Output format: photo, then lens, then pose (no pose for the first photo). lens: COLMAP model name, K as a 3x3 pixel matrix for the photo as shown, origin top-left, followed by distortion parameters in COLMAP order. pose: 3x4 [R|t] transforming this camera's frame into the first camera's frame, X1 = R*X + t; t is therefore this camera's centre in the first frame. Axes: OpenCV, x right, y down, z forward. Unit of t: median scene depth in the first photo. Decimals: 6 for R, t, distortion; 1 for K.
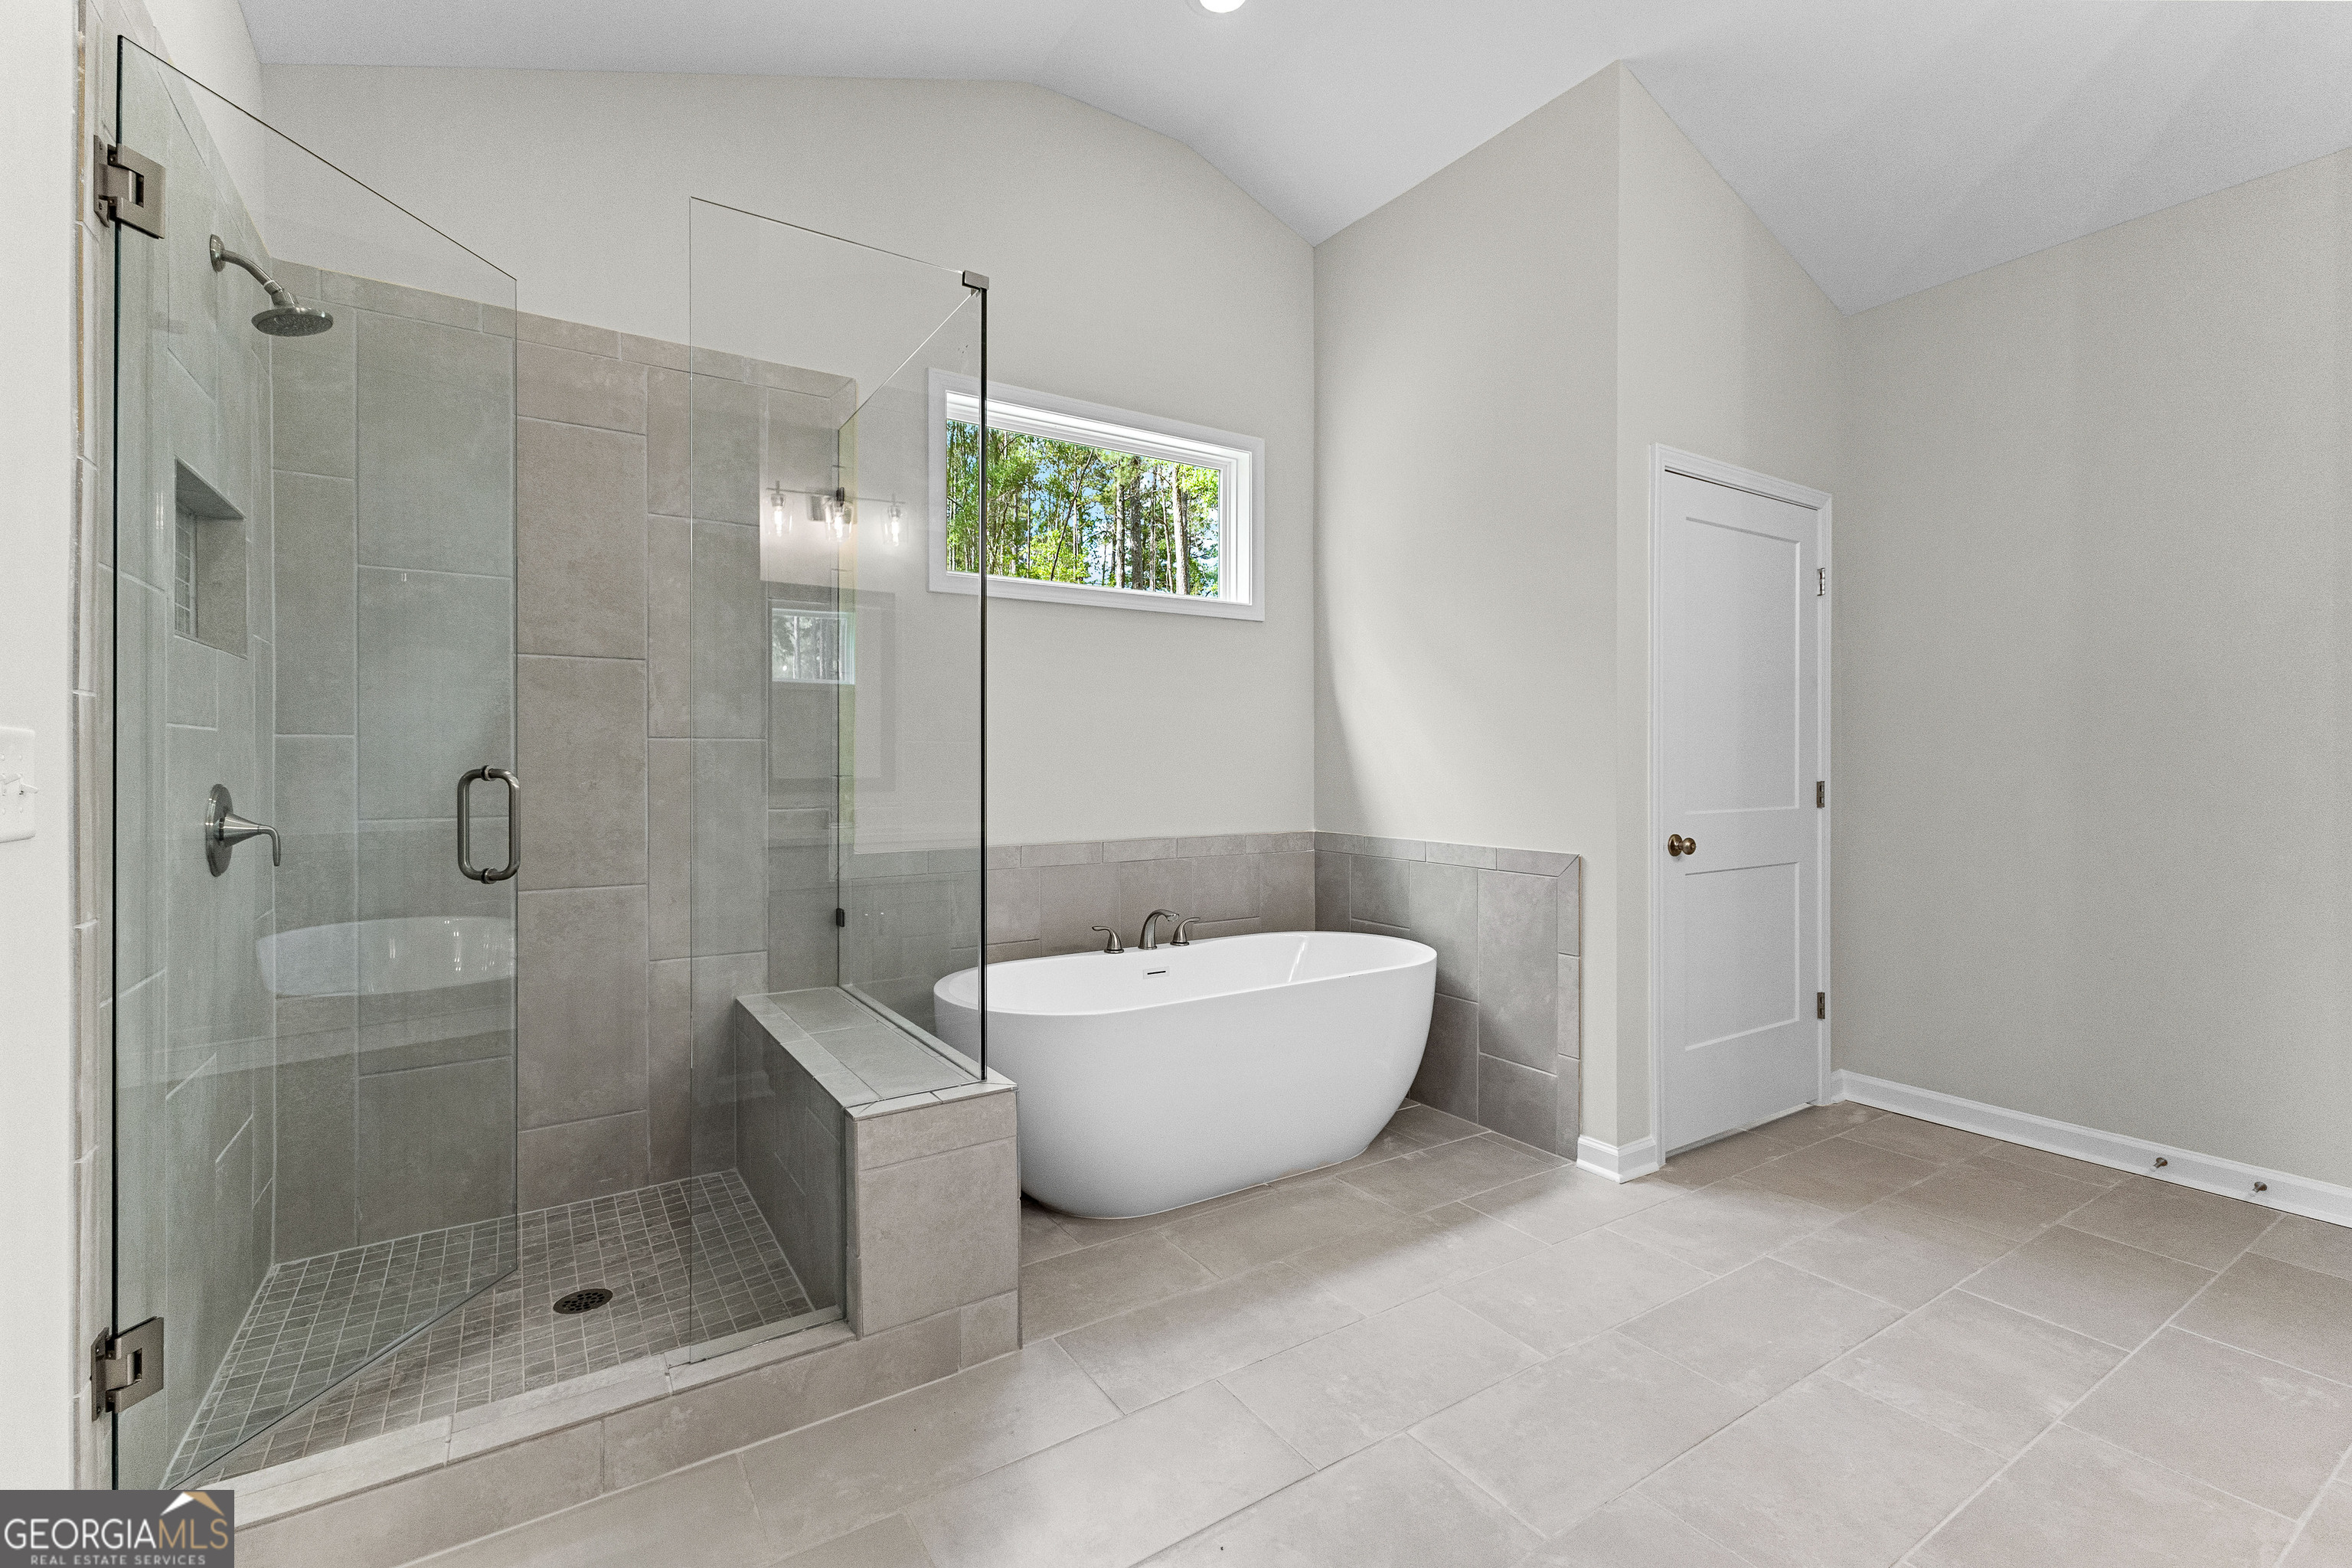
lens RADIAL K [[1010.6, 0, 1178.1], [0, 1010.6, 768.6], [0, 0, 1]] dist [0.001957, 0.000437]
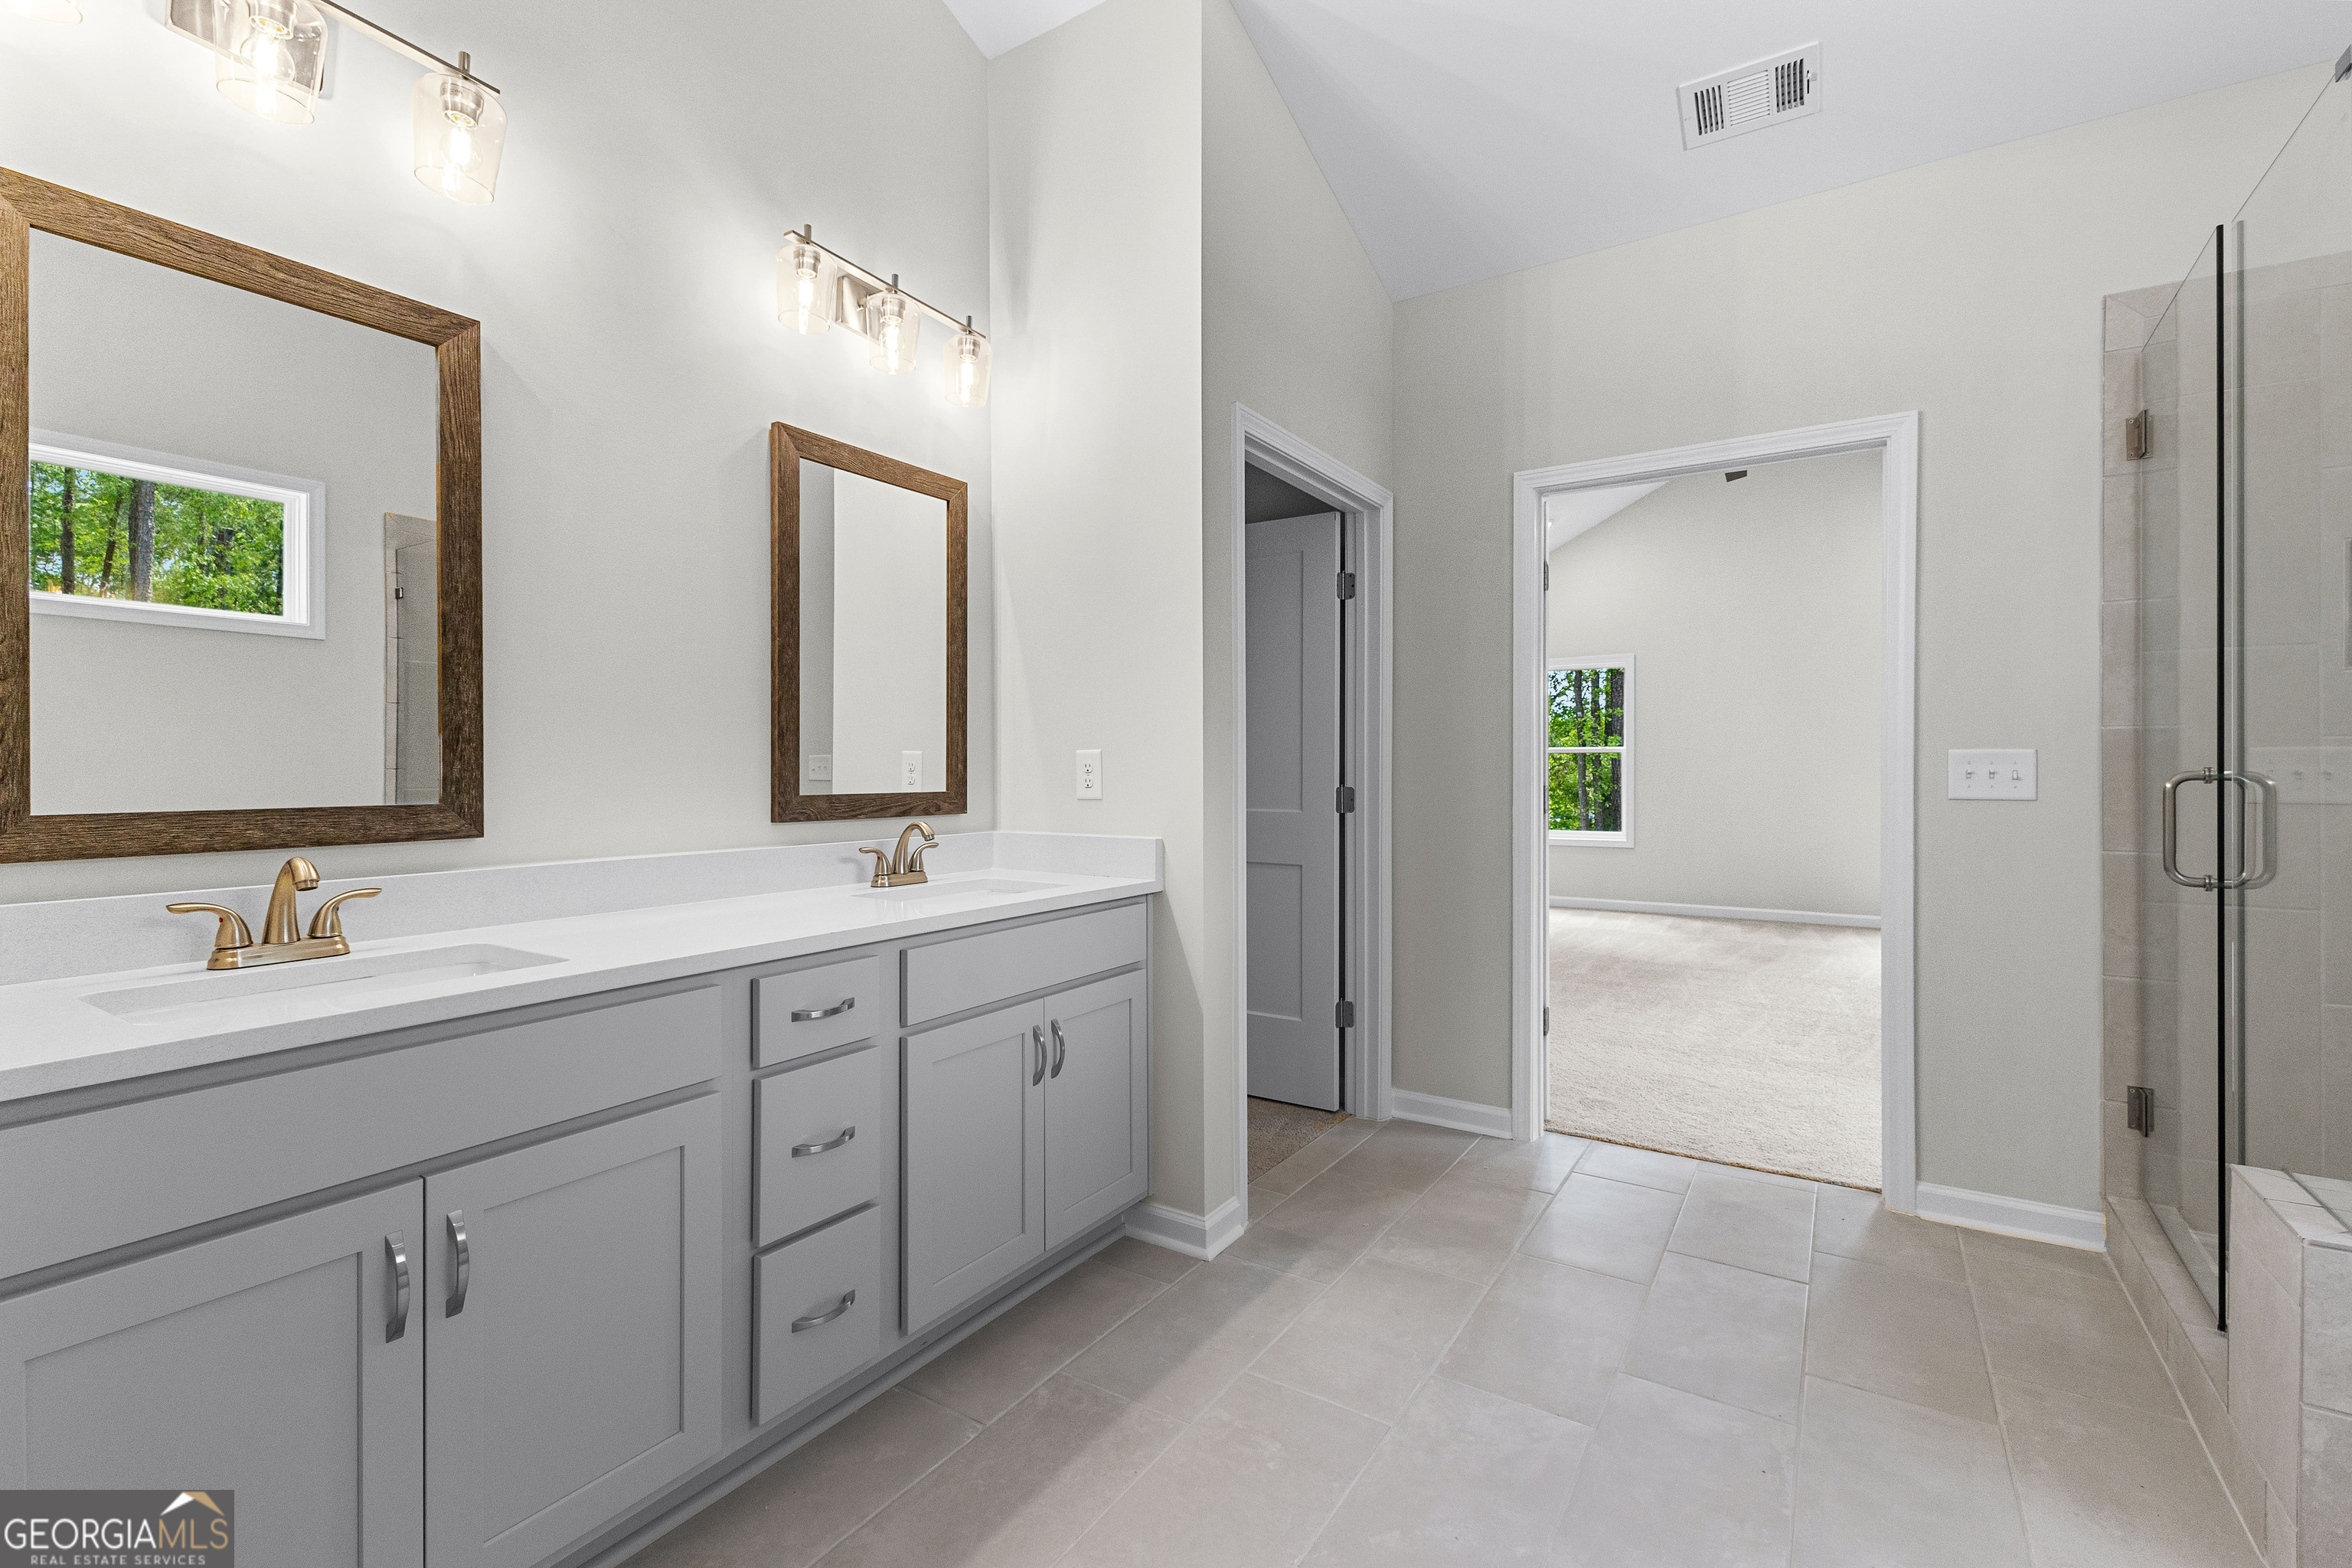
lens RADIAL K [[1012.9, 0, 1183.1], [0, 1012.9, 768.5], [0, 0, 1]] dist [0.012625, -0.007595]
pose [[-0.912857, 0.001488, -0.408276, 0.546020], [0.000004, 0.999993, 0.003635, -0.003452], [0.408278, 0.003316, -0.912851, 0.886352]]
